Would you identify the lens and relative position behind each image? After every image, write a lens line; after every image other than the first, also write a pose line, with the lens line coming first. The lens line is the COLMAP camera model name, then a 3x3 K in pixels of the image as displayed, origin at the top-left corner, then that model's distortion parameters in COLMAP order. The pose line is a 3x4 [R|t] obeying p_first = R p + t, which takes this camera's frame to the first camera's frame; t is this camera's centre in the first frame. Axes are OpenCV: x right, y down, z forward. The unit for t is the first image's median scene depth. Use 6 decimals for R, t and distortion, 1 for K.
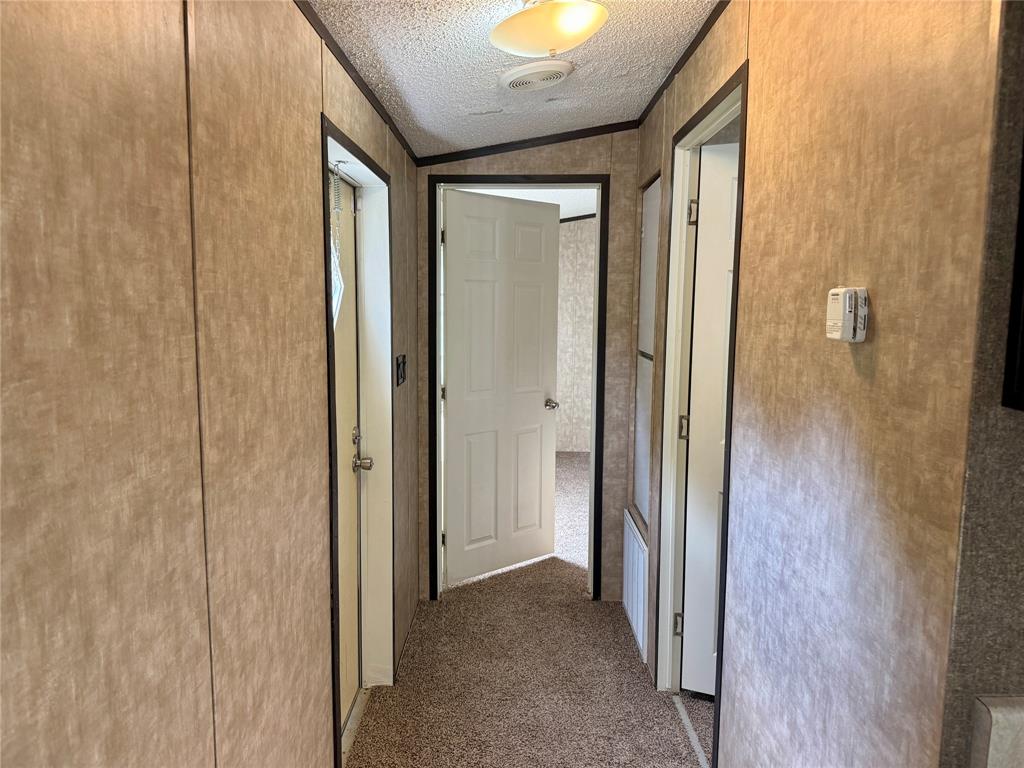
lens RADIAL K [[717.1, 0, 516.8], [0, 717.1, 390.3], [0, 0, 1]] dist [0.054081, -0.075558]
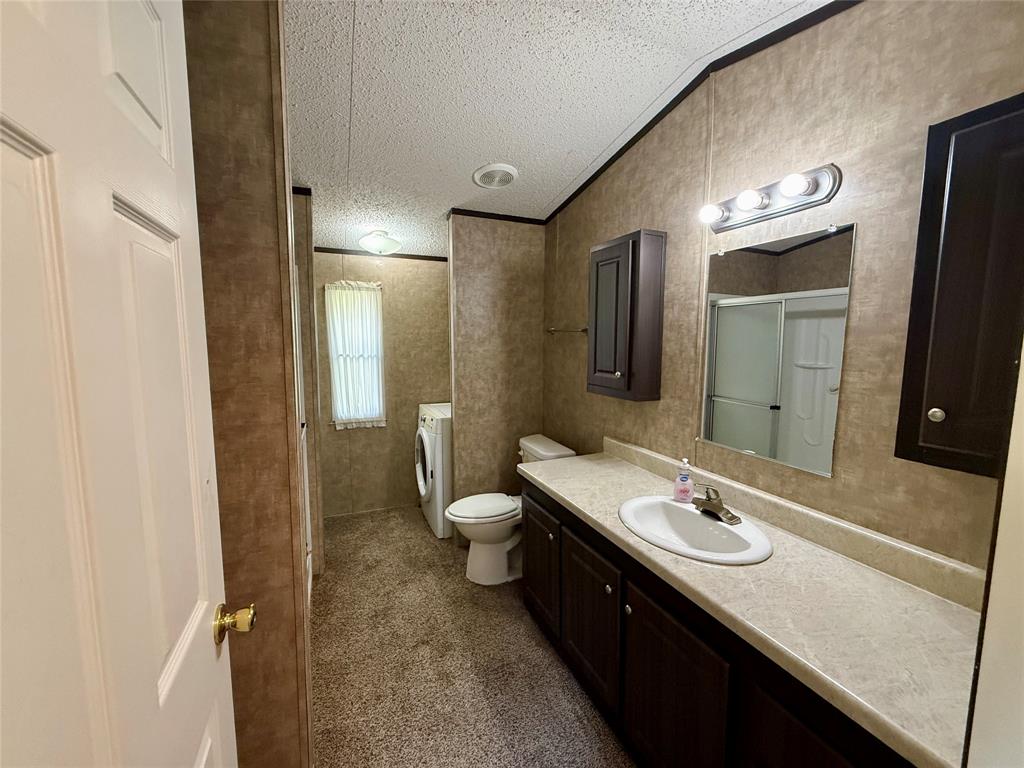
lens RADIAL K [[408.6, 0, 511.0], [0, 408.6, 384.3], [0, 0, 1]] dist [-0.000347, -0.000268]
pose [[-0.916867, 0.029470, -0.398103, 1.044215], [-0.062550, 0.974347, 0.216185, 0.747744], [0.394261, 0.223114, -0.891503, 2.749993]]
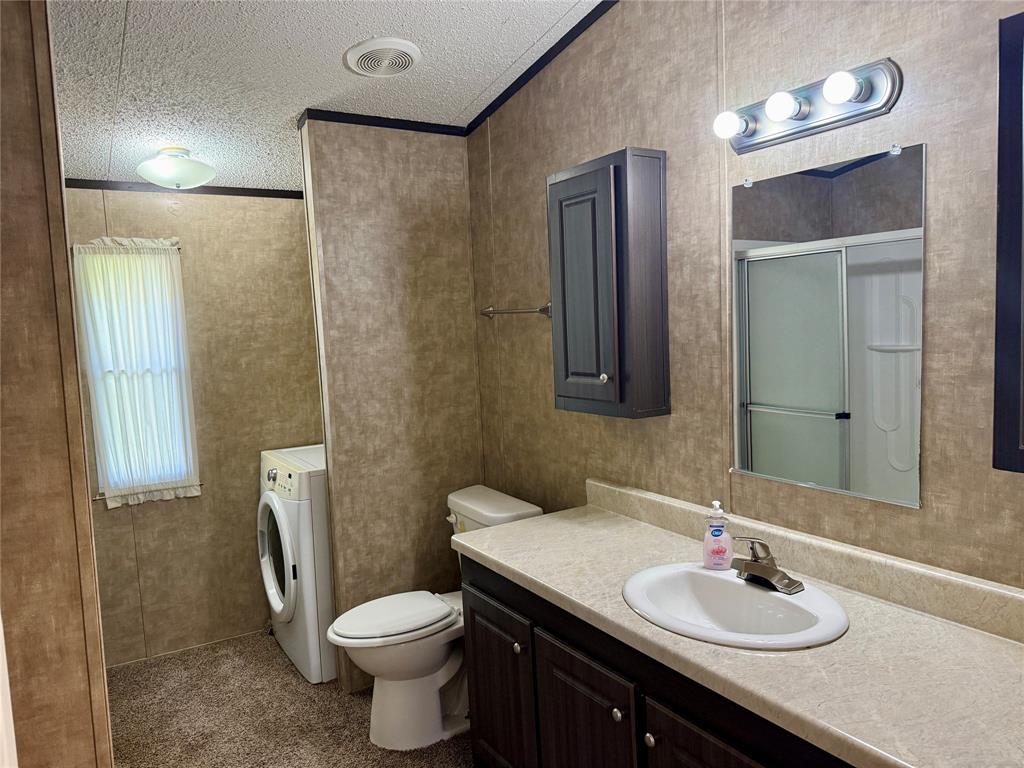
lens RADIAL K [[717.1, 0, 514.4], [0, 717.1, 391.7], [0, 0, 1]] dist [0.054081, -0.075558]
pose [[-0.845682, 0.075800, -0.528277, 1.183054], [-0.032224, 0.980804, 0.192316, 0.724810], [0.532713, 0.179662, -0.827006, 2.859471]]
